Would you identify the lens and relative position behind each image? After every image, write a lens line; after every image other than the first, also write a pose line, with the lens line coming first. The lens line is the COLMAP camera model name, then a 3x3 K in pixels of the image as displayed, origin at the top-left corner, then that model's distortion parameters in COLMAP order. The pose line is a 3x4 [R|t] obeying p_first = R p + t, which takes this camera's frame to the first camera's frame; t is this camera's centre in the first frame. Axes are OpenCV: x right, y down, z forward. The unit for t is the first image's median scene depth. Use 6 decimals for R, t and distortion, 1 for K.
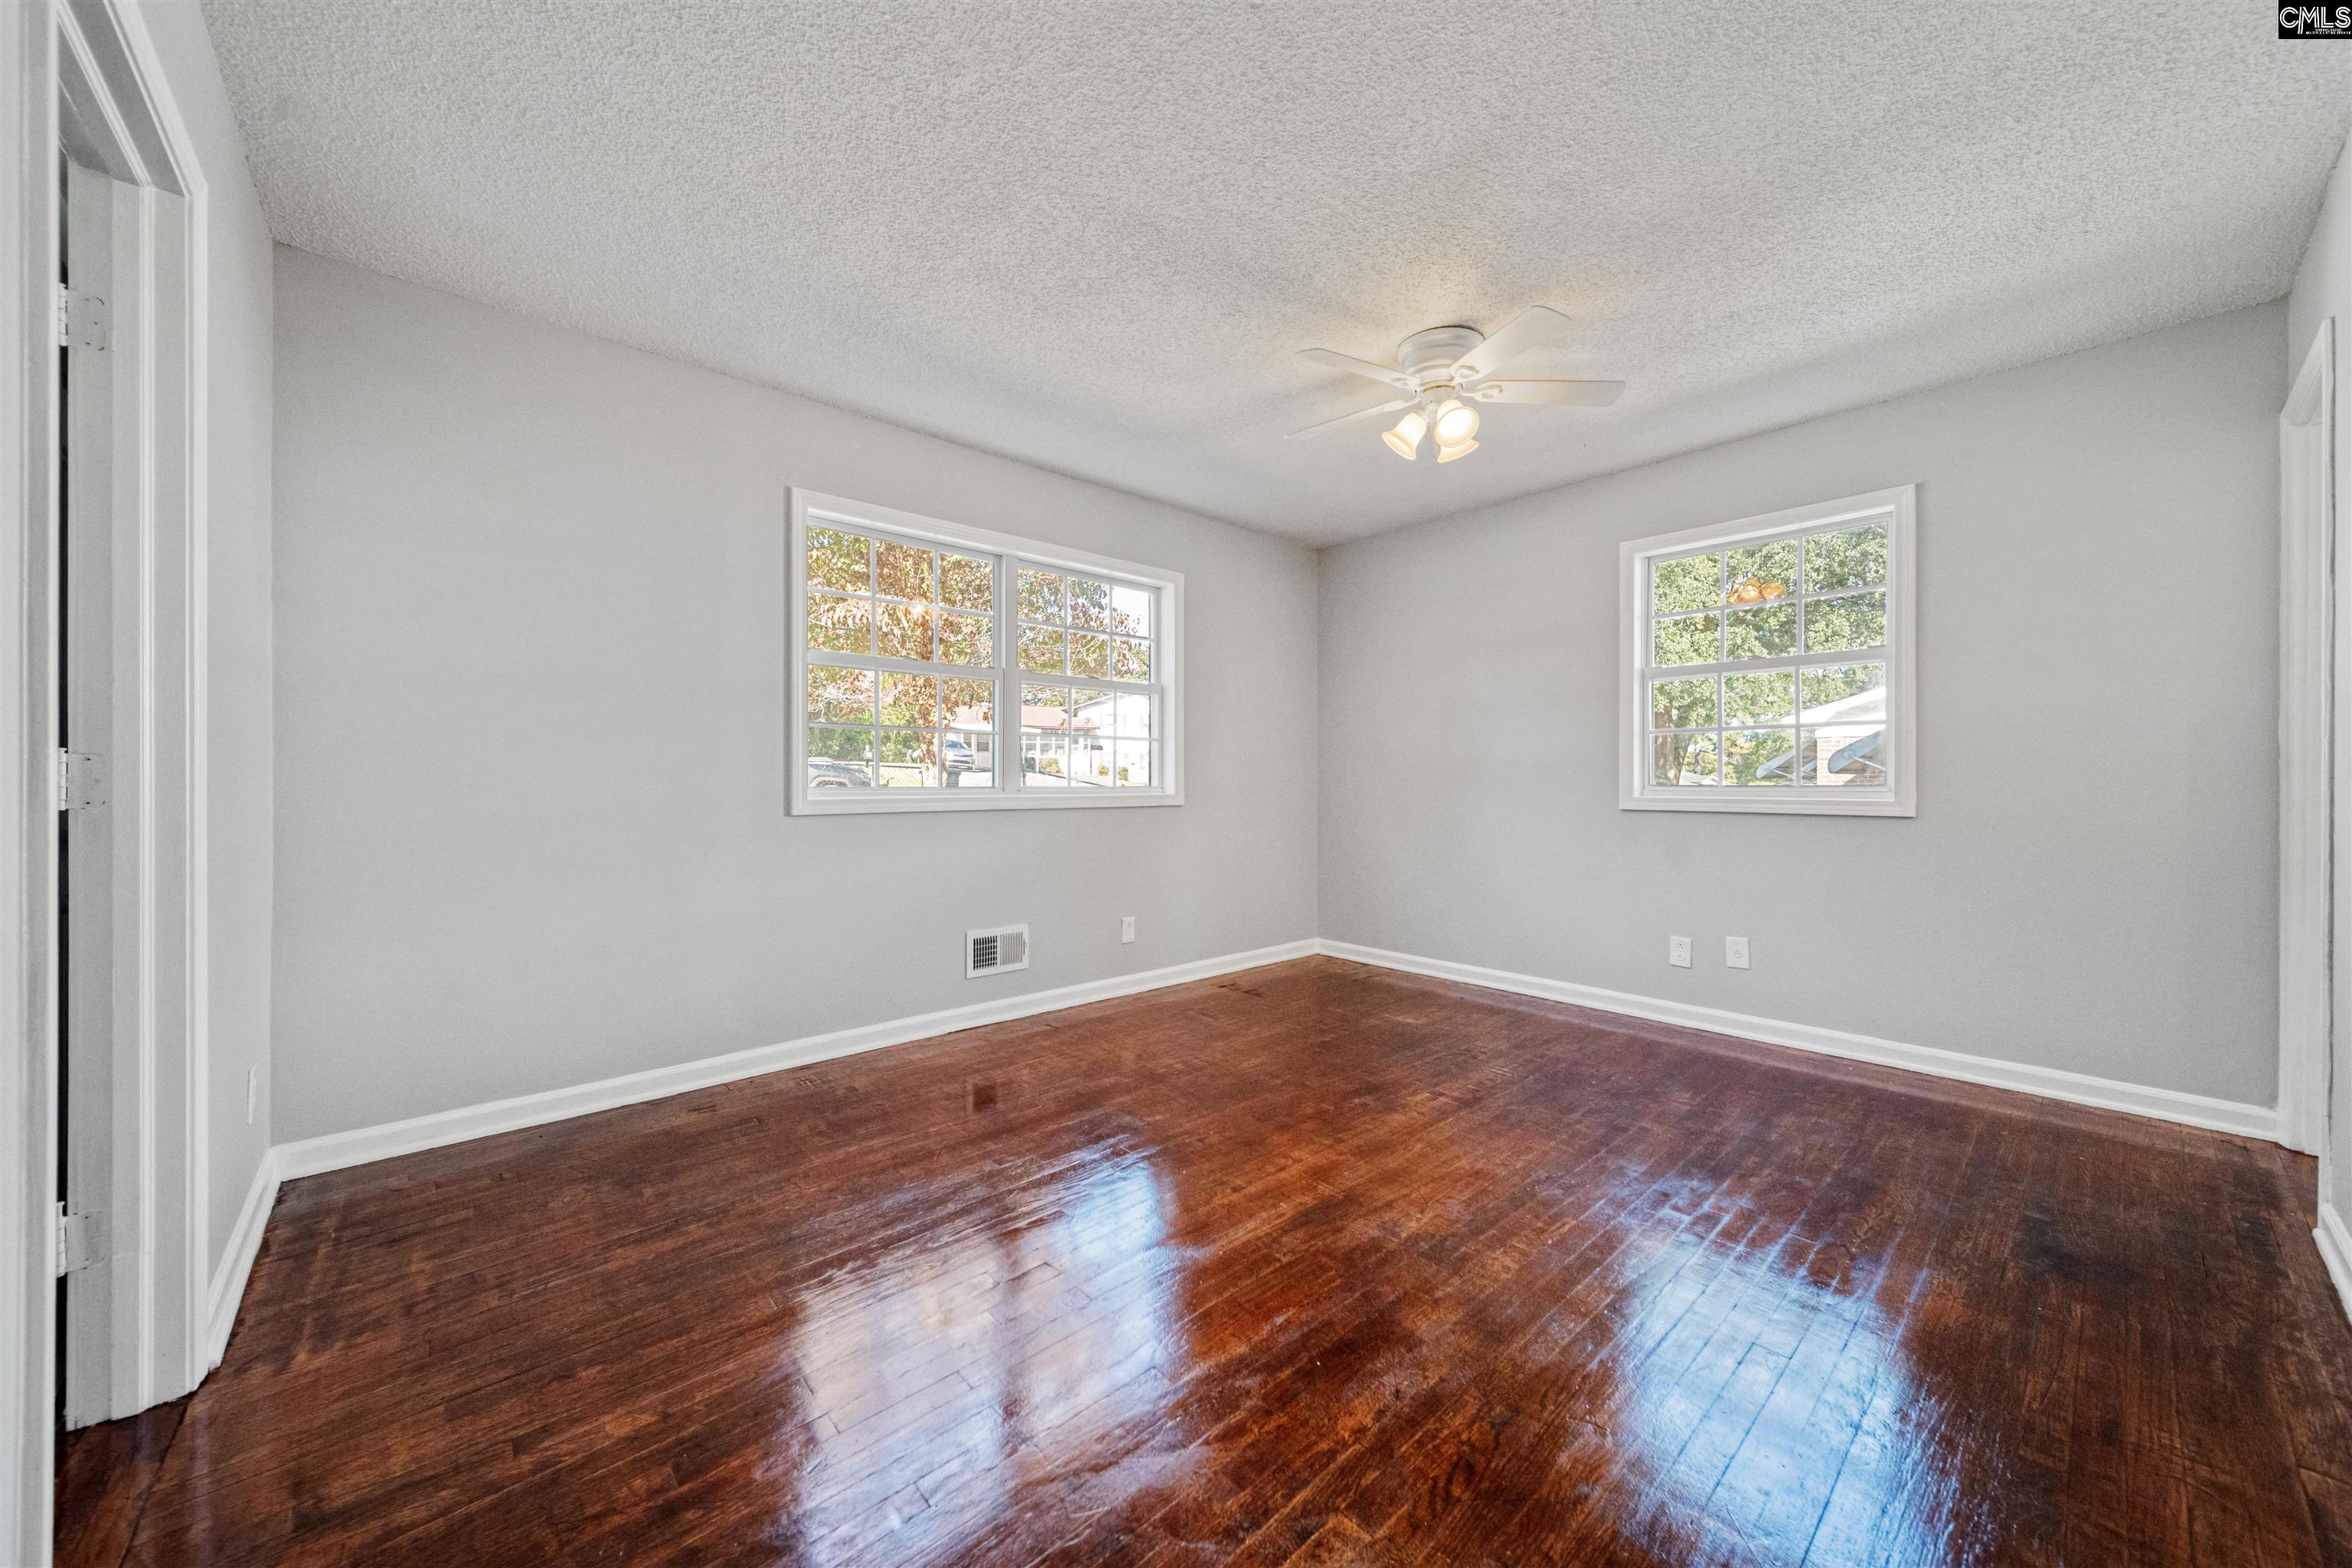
lens RADIAL K [[830.5, 0, 1174.4], [0, 830.5, 768.1], [0, 0, 1]] dist [0.005162, -0.000430]
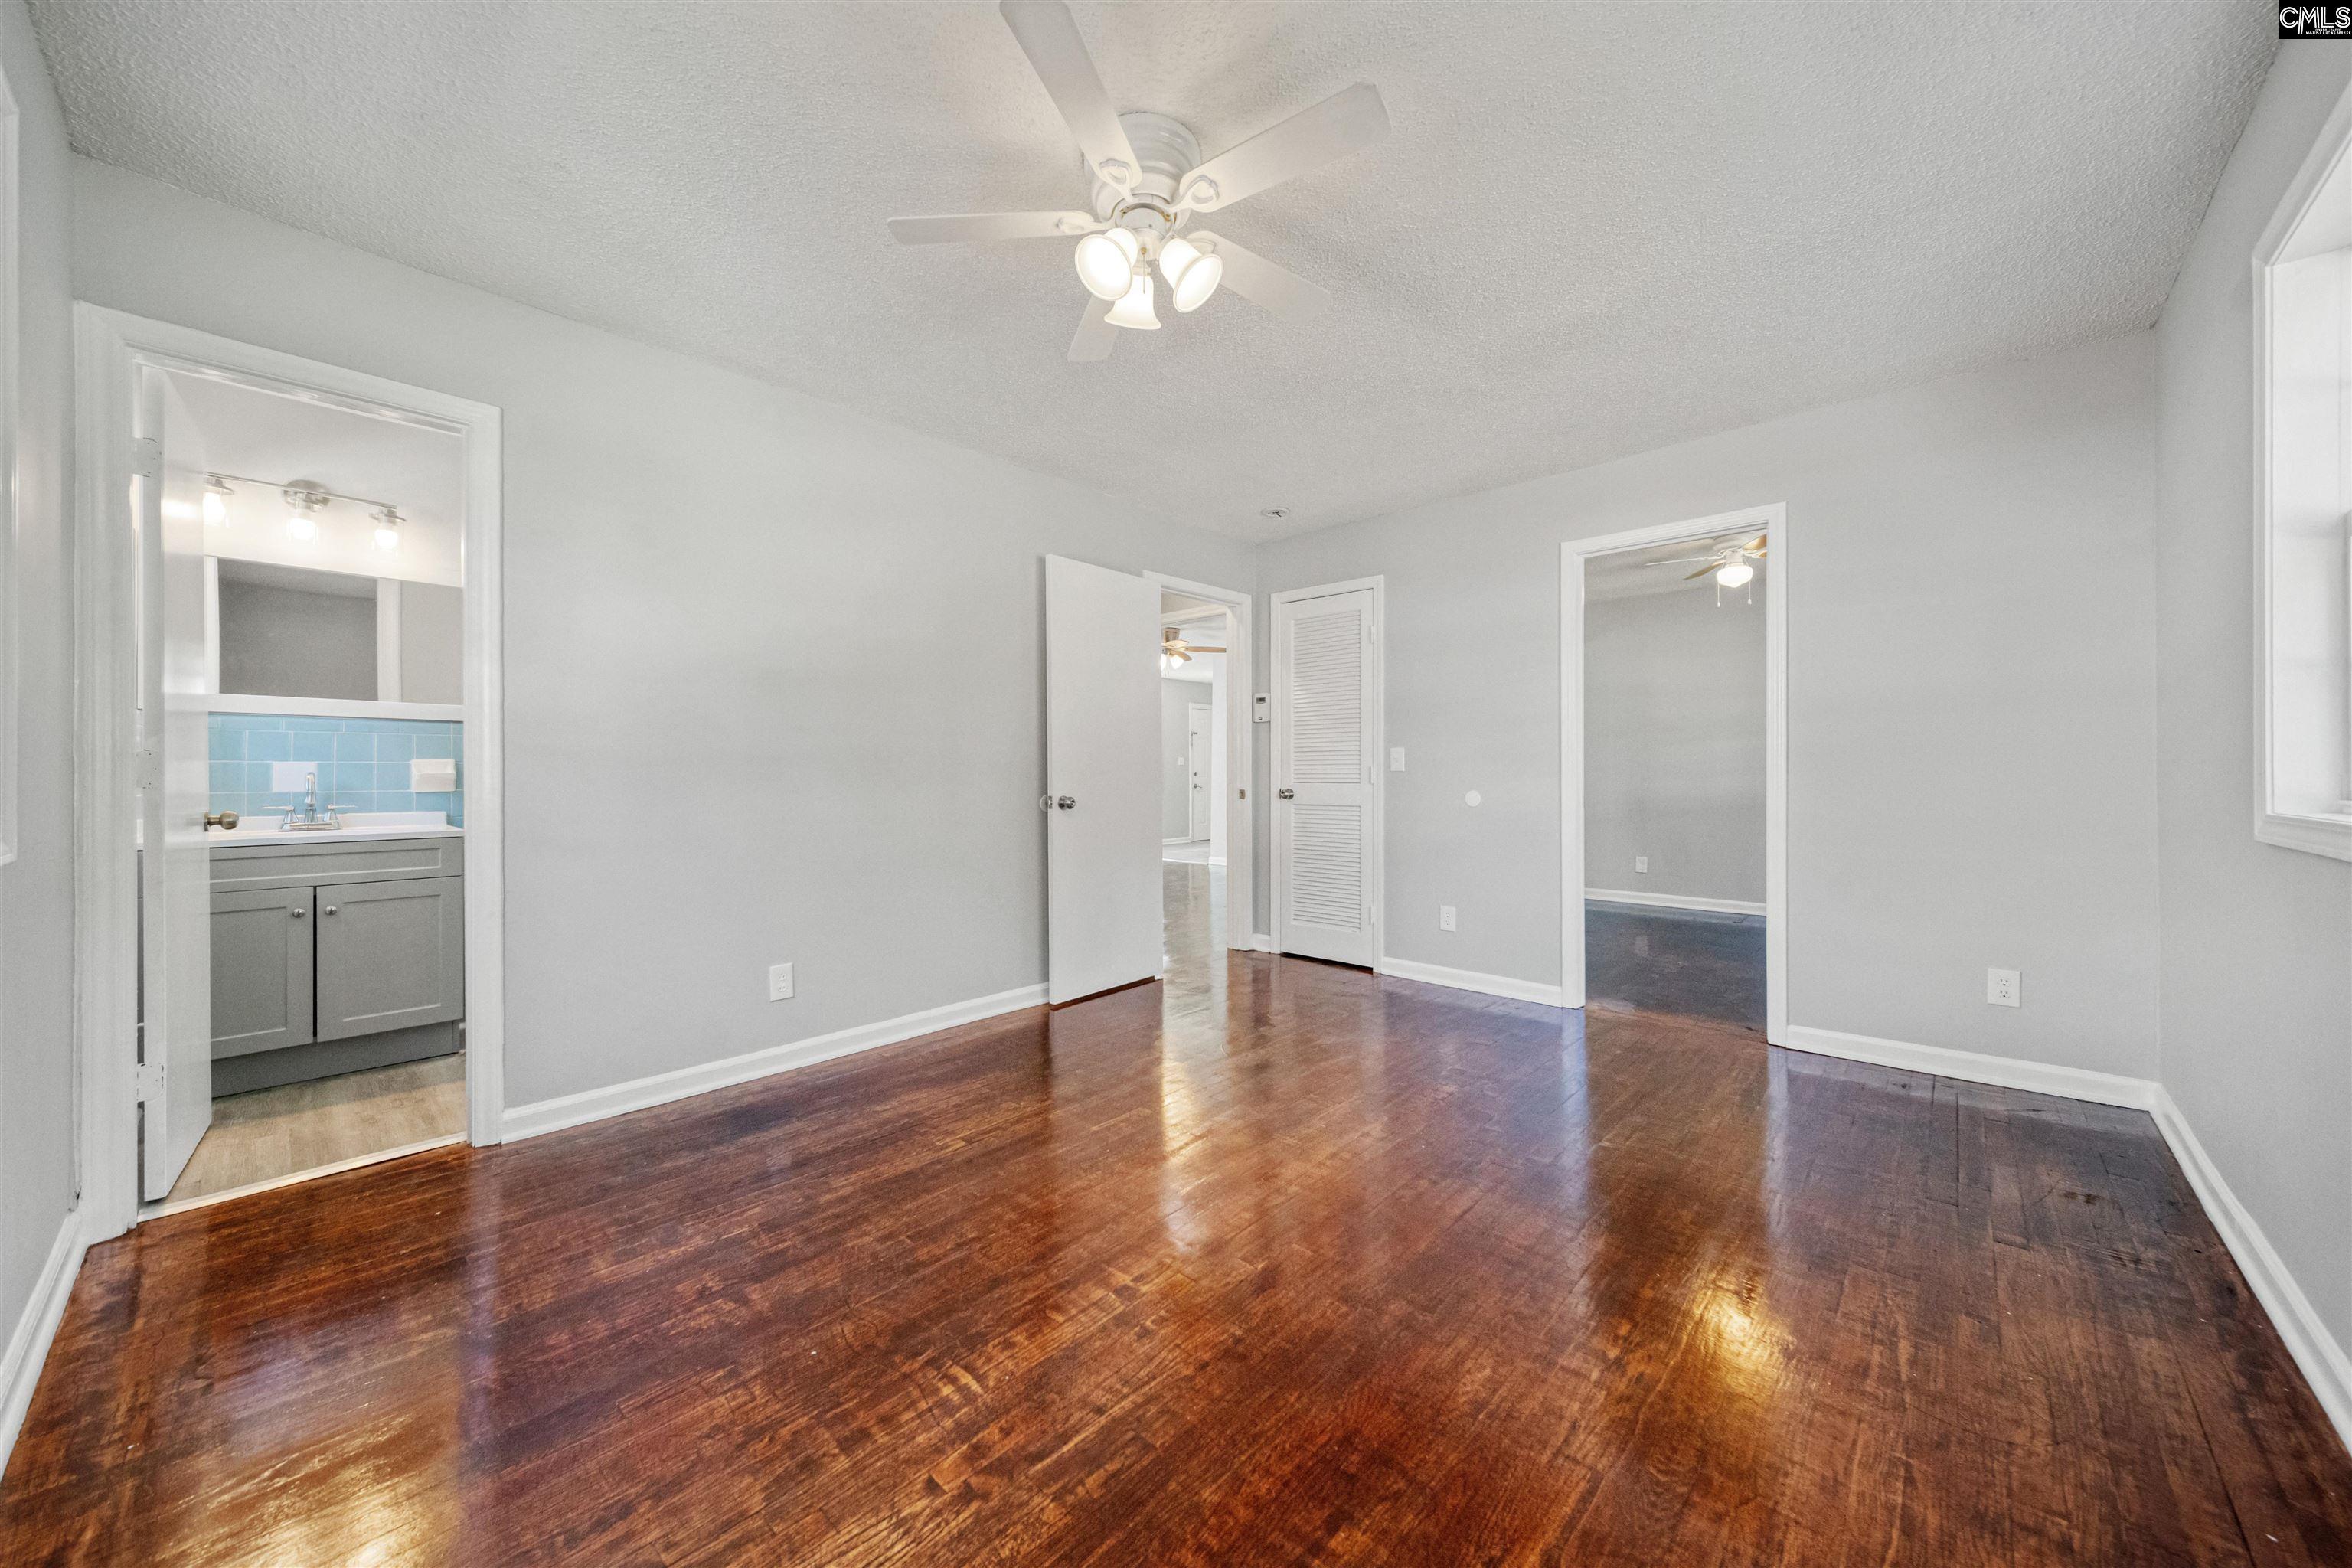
lens RADIAL K [[830.5, 0, 1174.4], [0, 830.5, 768.1], [0, 0, 1]] dist [0.005162, -0.000430]
pose [[-0.994406, 0.006098, -0.105448, 0.344845], [0.007776, 0.999849, -0.015513, 0.021552], [0.105338, -0.016246, -0.994304, 1.613928]]
